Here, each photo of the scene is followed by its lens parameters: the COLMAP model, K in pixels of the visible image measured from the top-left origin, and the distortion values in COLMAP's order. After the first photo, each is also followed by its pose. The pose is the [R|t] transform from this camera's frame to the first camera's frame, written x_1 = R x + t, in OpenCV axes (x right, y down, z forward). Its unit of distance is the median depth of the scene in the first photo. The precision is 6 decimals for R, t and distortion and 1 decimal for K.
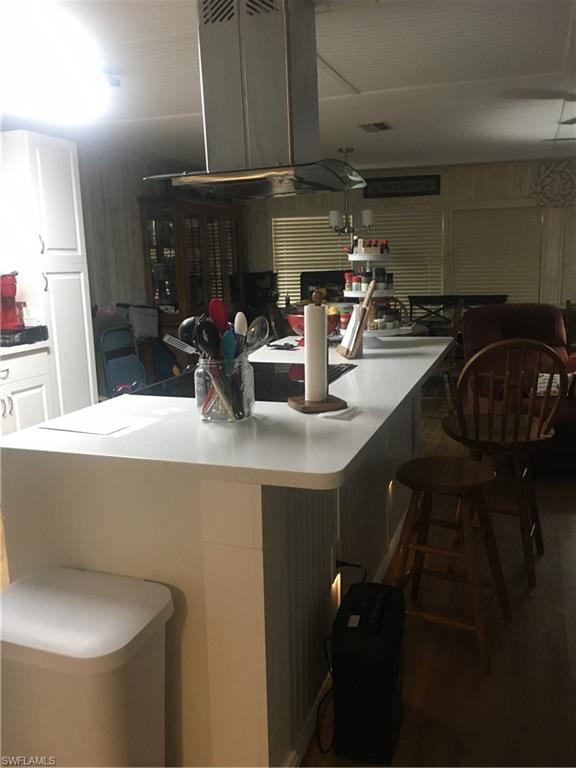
lens RADIAL K [[658.7, 0, 288.0], [0, 658.7, 384.0], [0, 0, 1]] dist [0.067899, -0.088160]
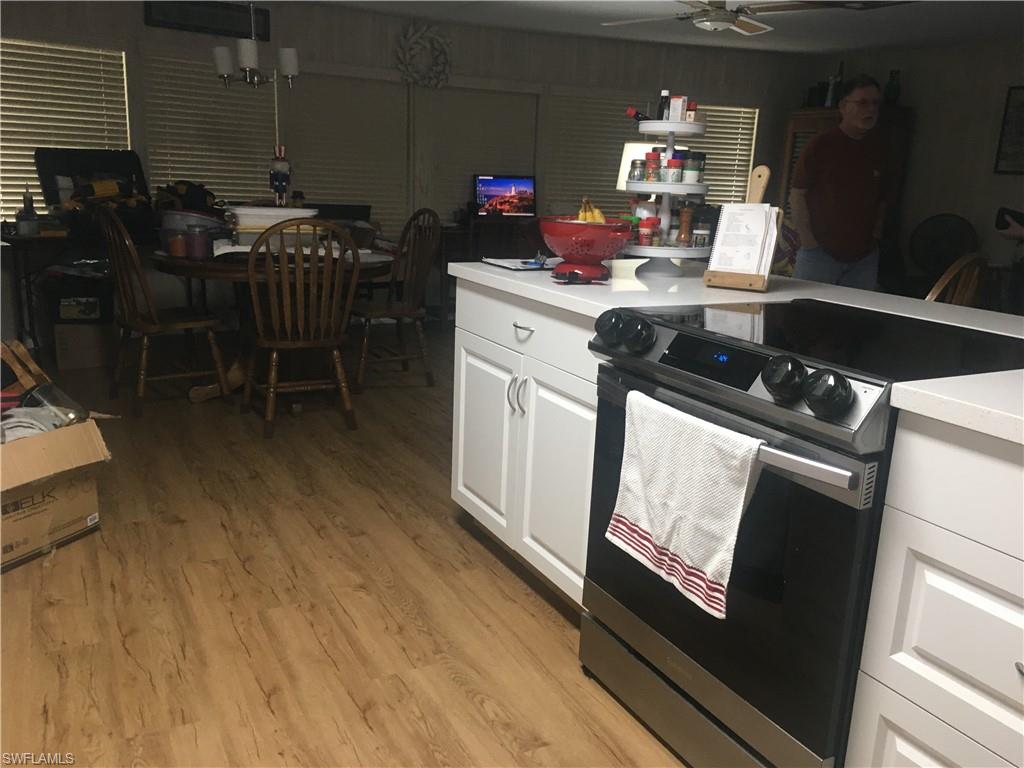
lens RADIAL K [[878.3, 0, 512.0], [0, 878.3, 384.0], [0, 0, 1]] dist [0.067899, -0.088160]
pose [[0.673194, -0.116920, 0.730164, -0.462272], [0.075072, 0.993125, 0.089813, -0.031122], [-0.735645, -0.005647, 0.677344, 0.419835]]
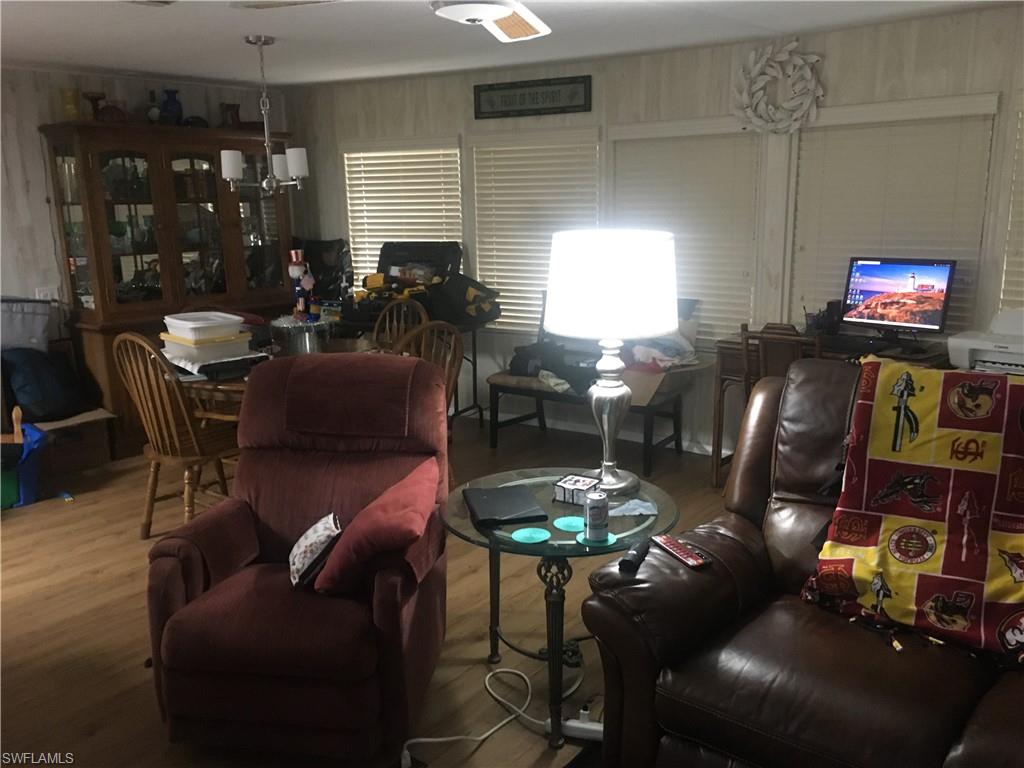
lens RADIAL K [[878.3, 0, 512.0], [0, 878.3, 384.0], [0, 0, 1]] dist [0.067899, -0.088160]
pose [[0.941951, 0.080864, -0.325866, 0.713818], [-0.069482, 0.996502, 0.046436, -0.149743], [0.328481, -0.021099, 0.944275, 0.470076]]
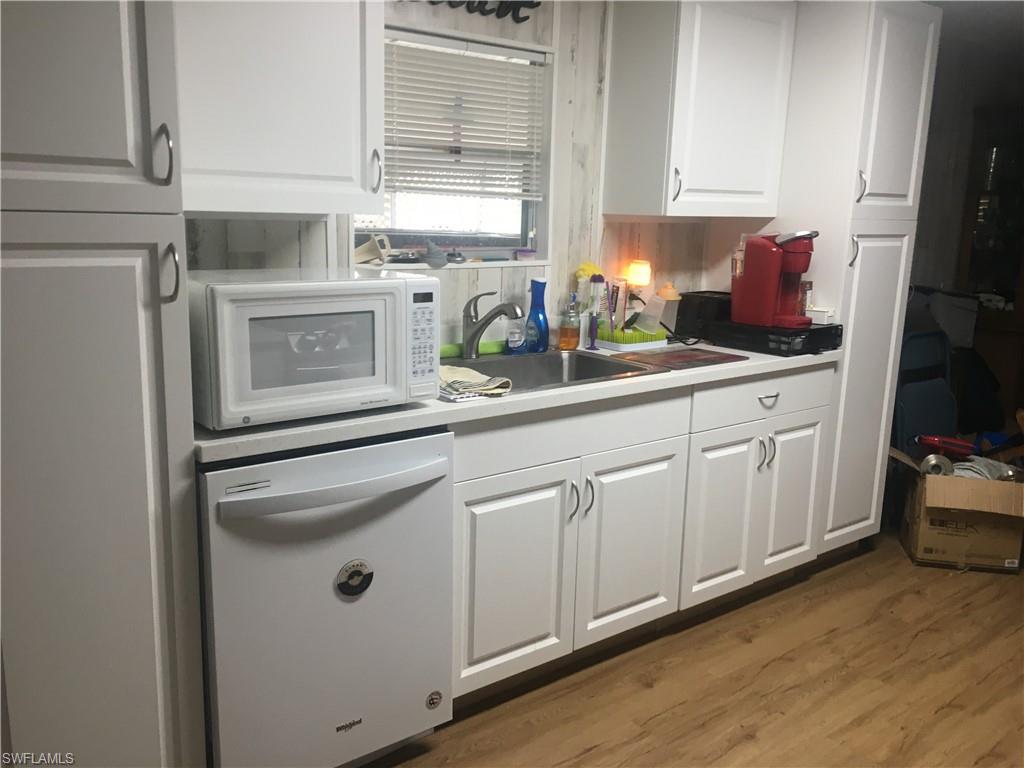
lens RADIAL K [[878.3, 0, 512.0], [0, 878.3, 384.0], [0, 0, 1]] dist [0.067899, -0.088160]
pose [[0.848508, 0.155183, -0.505917, -0.190337], [-0.145380, 0.987609, 0.059109, -0.036800], [0.508821, 0.023396, 0.860554, 0.162513]]
